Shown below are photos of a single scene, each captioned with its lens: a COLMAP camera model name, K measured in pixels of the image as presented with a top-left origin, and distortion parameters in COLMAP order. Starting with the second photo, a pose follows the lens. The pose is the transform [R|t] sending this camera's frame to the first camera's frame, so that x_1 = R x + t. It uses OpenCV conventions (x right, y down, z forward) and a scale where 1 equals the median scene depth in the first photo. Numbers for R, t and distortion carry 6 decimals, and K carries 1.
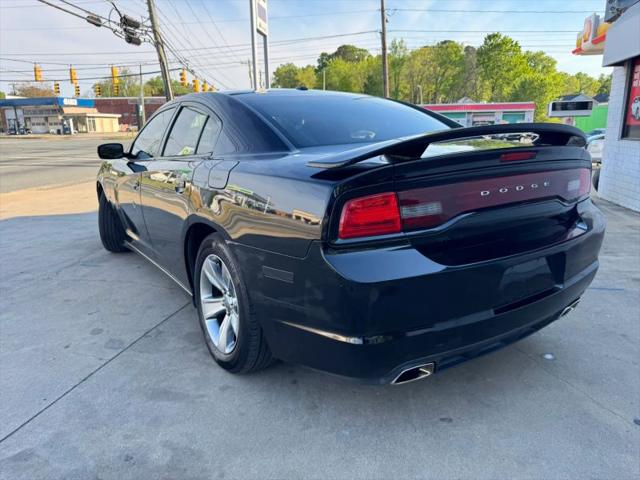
lens RADIAL K [[454.8, 0, 320.0], [0, 454.8, 240.0], [0, 0, 1]] dist [0.005445, -0.009614]
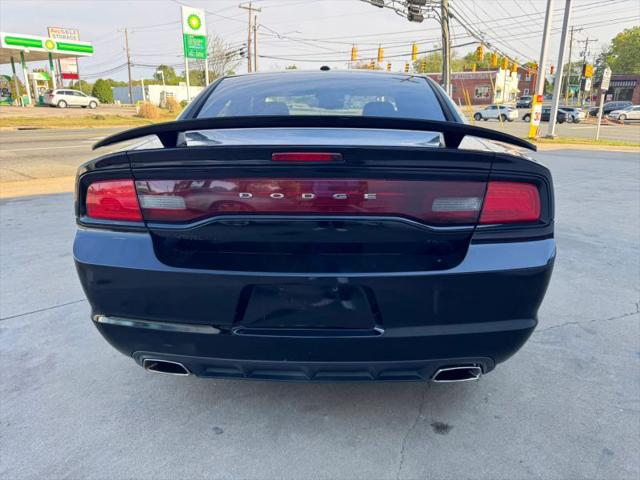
lens RADIAL K [[454.8, 0, 320.0], [0, 454.8, 240.0], [0, 0, 1]] dist [0.005445, -0.009614]
pose [[0.811863, 0.183383, -0.554300, 0.058140], [-0.155872, 0.983011, 0.096917, -0.007460], [0.562656, 0.007717, 0.826655, 0.021942]]
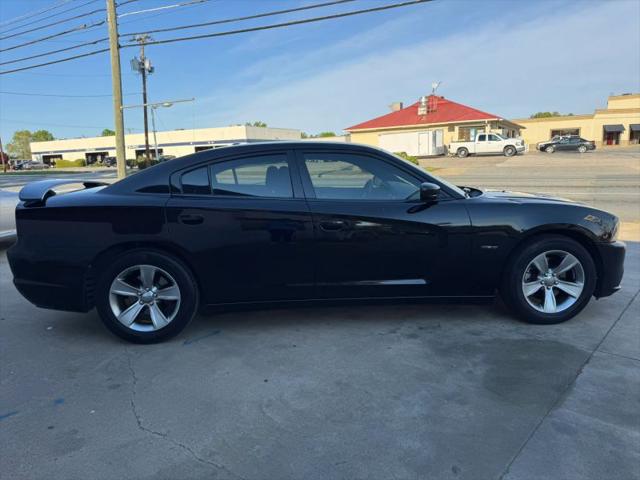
lens RADIAL K [[445.1, 0, 325.8], [0, 445.1, 239.9], [0, 0, 1]] dist [0.085488, -0.118389]
pose [[-0.487310, 0.185354, -0.853330, 0.108569], [-0.167774, 0.939133, 0.299802, -0.053959], [0.856960, 0.289263, -0.426551, 0.197448]]
